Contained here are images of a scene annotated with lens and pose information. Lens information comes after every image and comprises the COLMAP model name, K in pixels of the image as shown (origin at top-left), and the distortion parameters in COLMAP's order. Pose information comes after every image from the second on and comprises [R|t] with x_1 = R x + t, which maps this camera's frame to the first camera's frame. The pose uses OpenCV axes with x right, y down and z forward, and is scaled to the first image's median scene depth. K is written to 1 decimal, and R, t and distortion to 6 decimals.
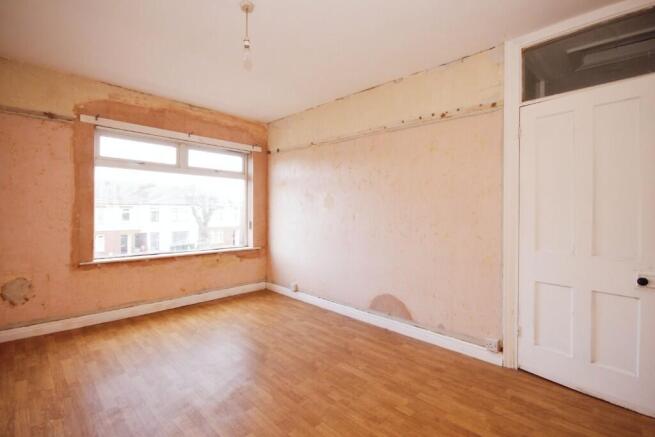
lens RADIAL K [[301.0, 0, 329.8], [0, 301.0, 215.6], [0, 0, 1]] dist [-0.005897, -0.001054]
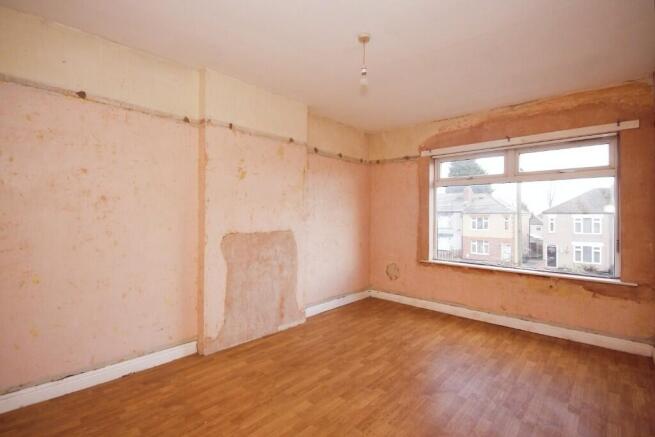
lens RADIAL K [[301.0, 0, 329.9], [0, 301.0, 217.7], [0, 0, 1]] dist [-0.005897, -0.001054]
pose [[0.031433, -0.013292, -0.999417, 0.477592], [-0.028059, 0.999506, -0.014176, -0.002989], [0.999112, 0.028488, 0.031044, 0.493287]]
